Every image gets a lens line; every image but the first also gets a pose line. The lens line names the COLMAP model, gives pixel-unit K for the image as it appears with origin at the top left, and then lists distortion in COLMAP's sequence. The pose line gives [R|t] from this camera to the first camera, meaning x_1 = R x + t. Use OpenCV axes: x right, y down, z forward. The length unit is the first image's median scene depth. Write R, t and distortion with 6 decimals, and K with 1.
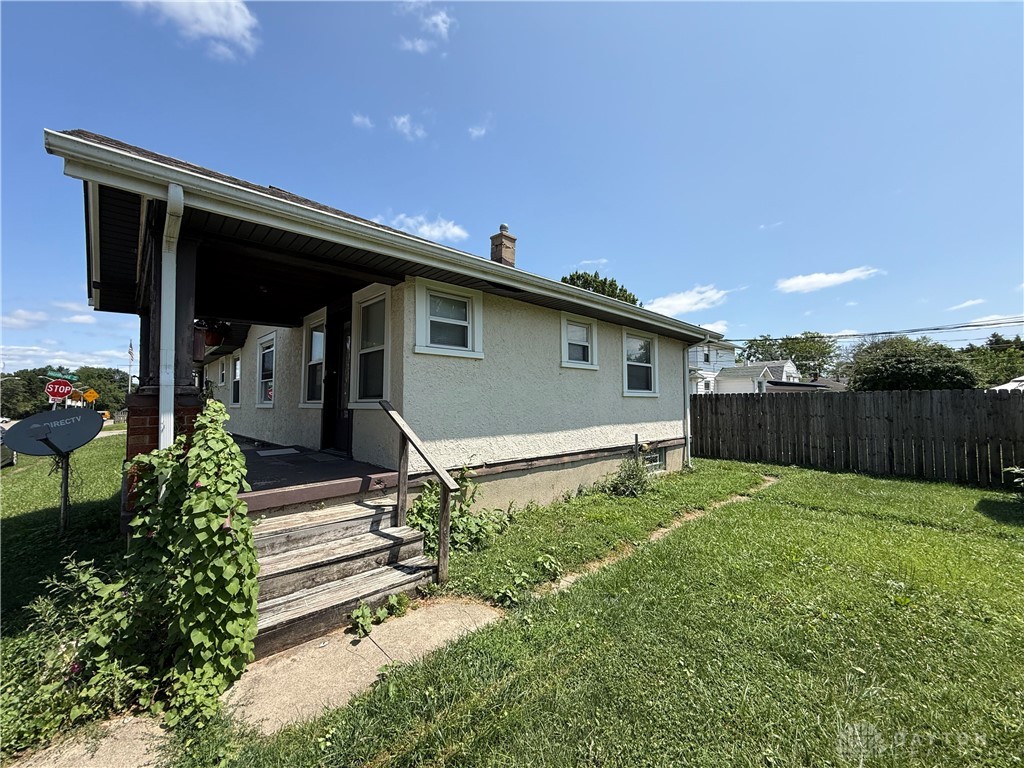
lens RADIAL K [[407.5, 0, 510.1], [0, 407.5, 385.0], [0, 0, 1]] dist [-0.000931, -0.000313]
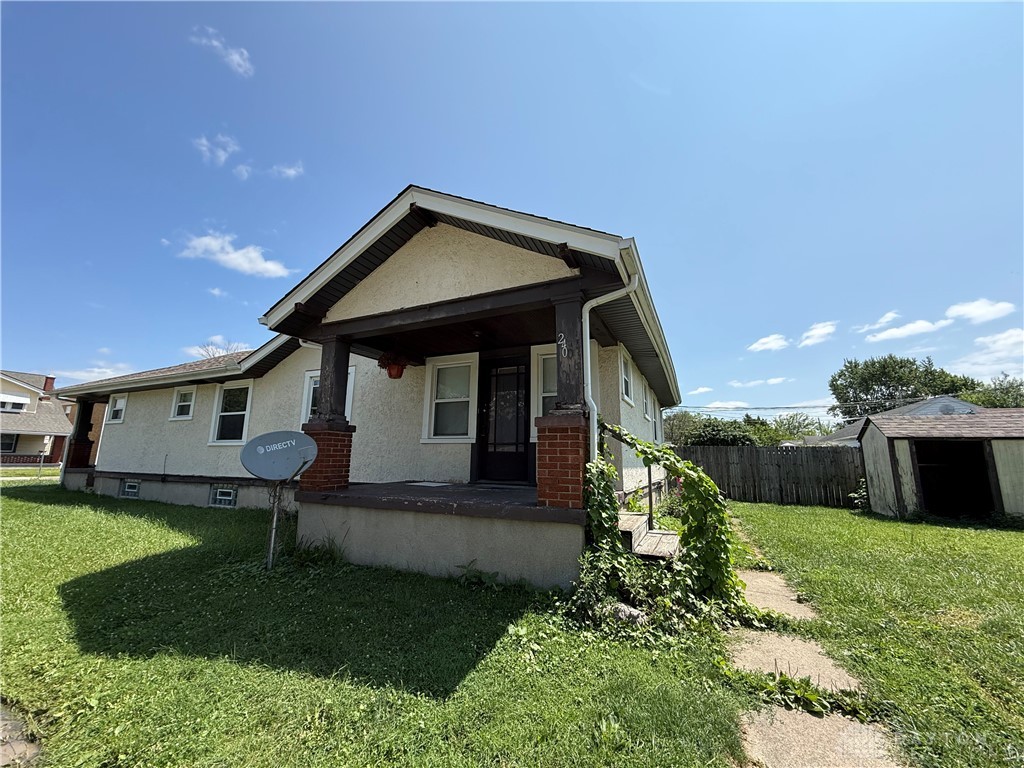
lens RADIAL K [[407.5, 0, 505.4], [0, 407.5, 390.0], [0, 0, 1]] dist [-0.000931, -0.000313]
pose [[0.928631, 0.080169, 0.362240, -0.550557], [-0.033898, 0.990625, -0.132339, 0.040425], [-0.369454, 0.110615, 0.922642, -0.039342]]
